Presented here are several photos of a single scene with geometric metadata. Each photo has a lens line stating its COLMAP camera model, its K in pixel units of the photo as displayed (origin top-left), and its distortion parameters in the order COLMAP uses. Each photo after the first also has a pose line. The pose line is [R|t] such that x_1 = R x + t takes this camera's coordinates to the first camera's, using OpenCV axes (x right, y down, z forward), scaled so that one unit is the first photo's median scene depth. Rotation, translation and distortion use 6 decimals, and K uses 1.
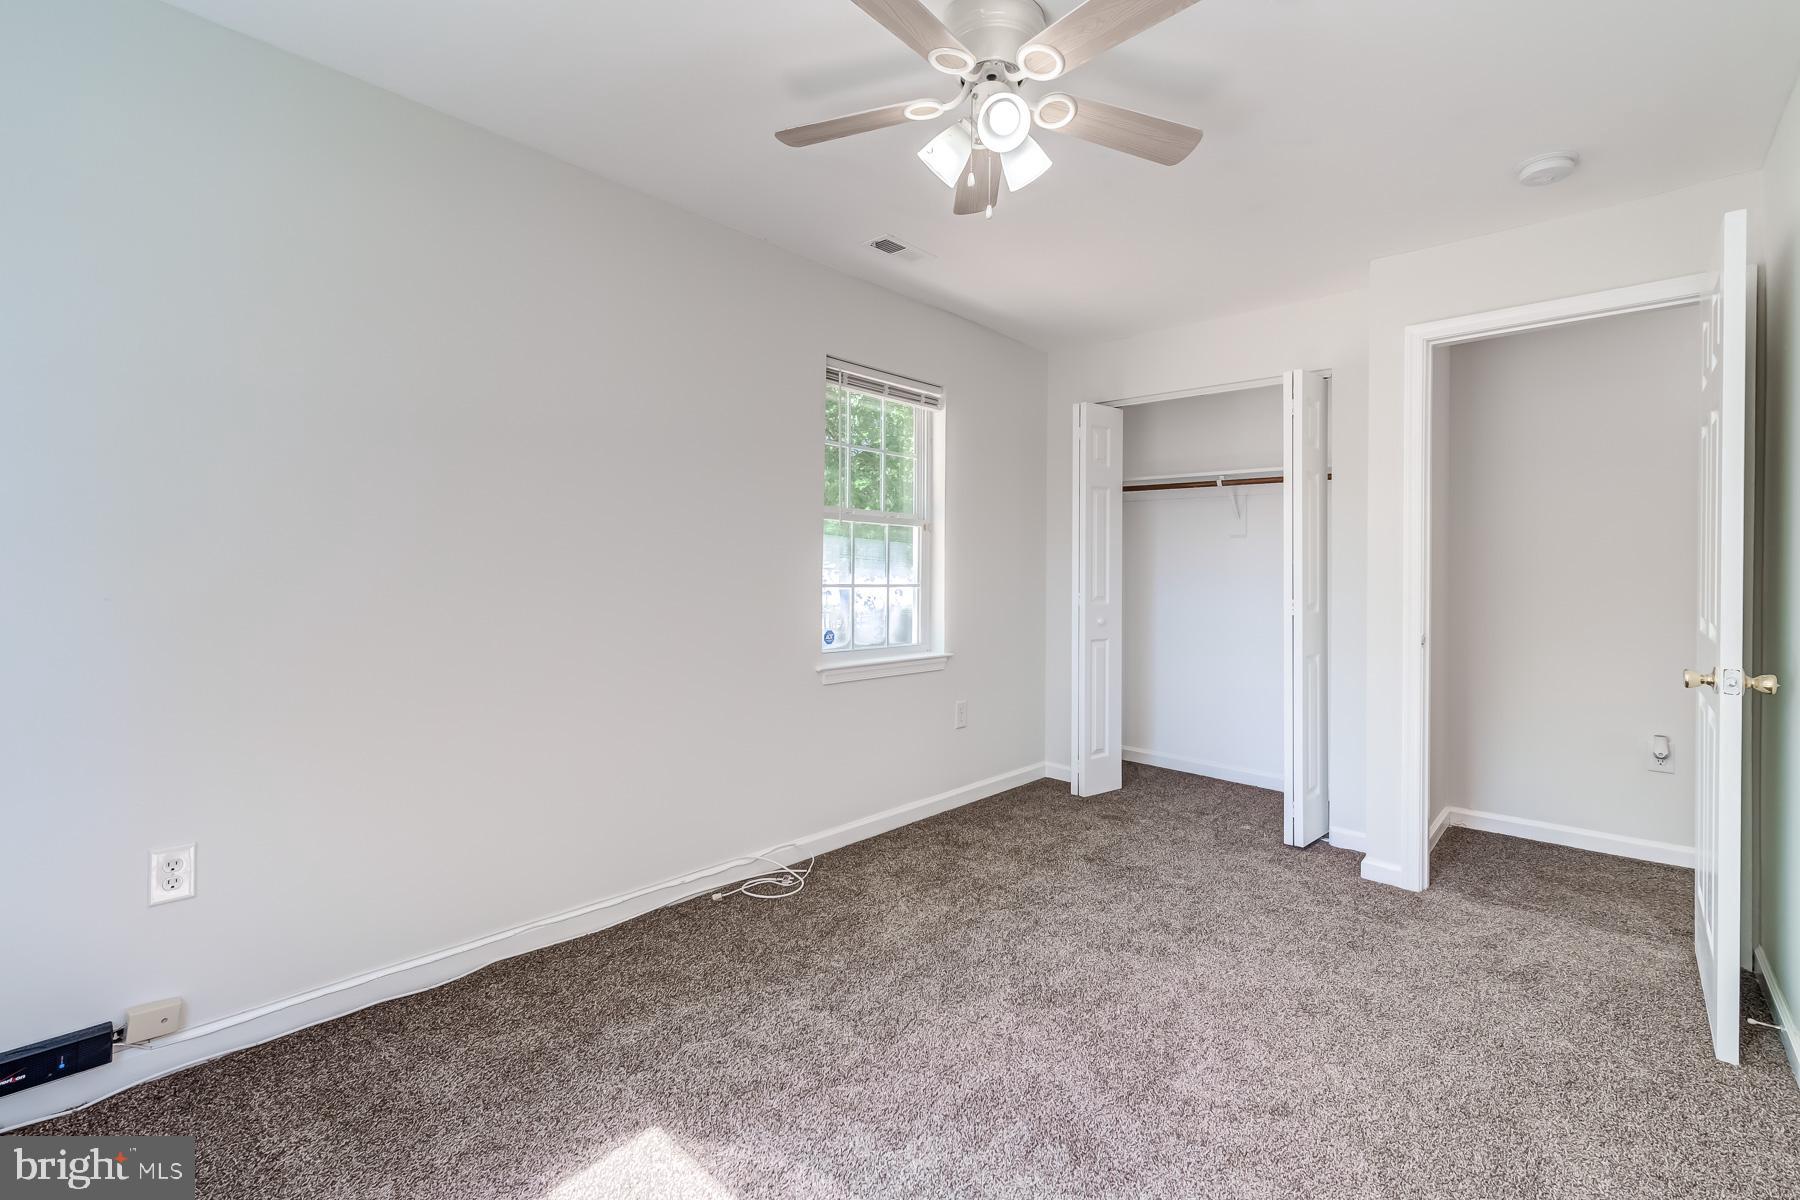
lens RADIAL K [[779.8, 0, 901.4], [0, 779.8, 580.0], [0, 0, 1]] dist [0.001015, -0.000427]
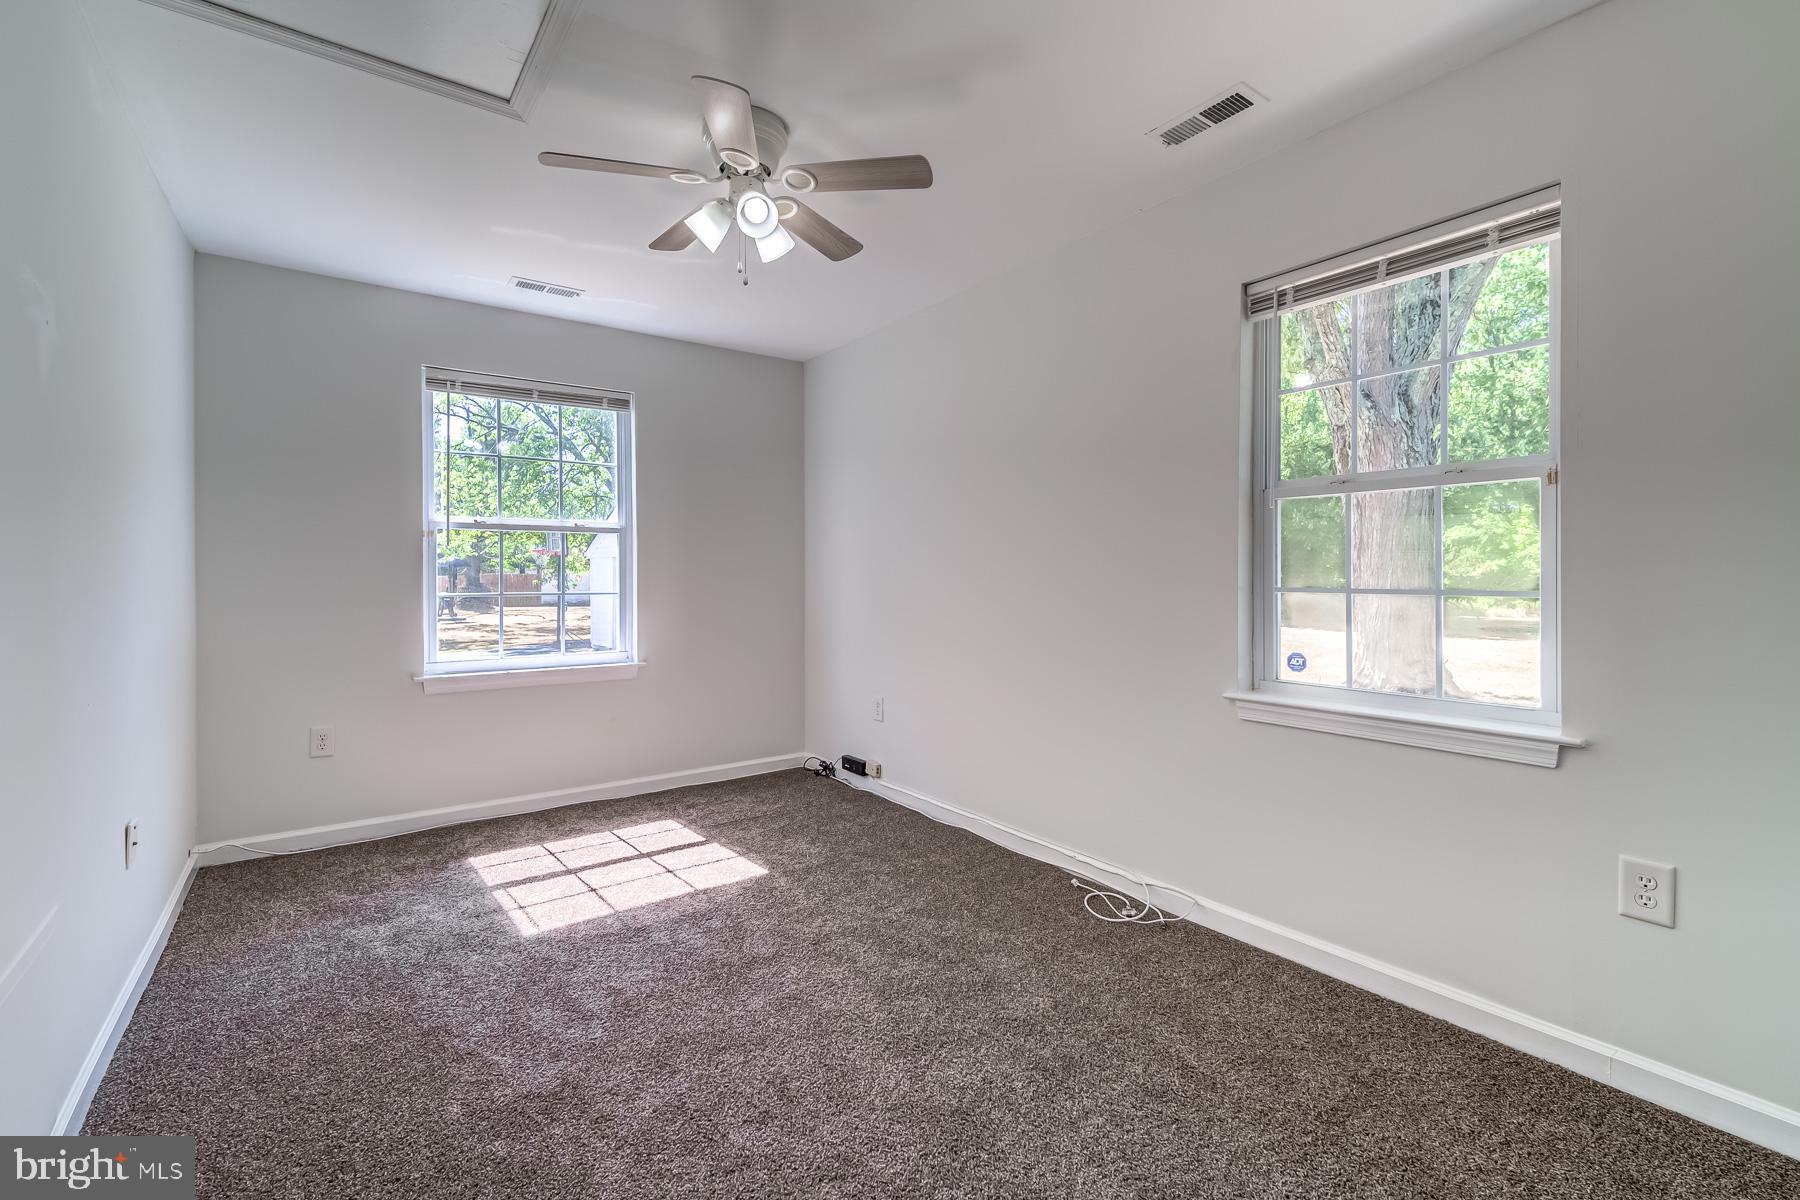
lens RADIAL K [[779.8, 0, 901.4], [0, 779.8, 580.0], [0, 0, 1]] dist [0.001015, -0.000427]
pose [[-0.189877, -0.007698, -0.981778, 0.726083], [-0.016951, 0.999846, -0.004561, 0.008991], [0.981662, 0.015777, -0.189978, 0.837122]]
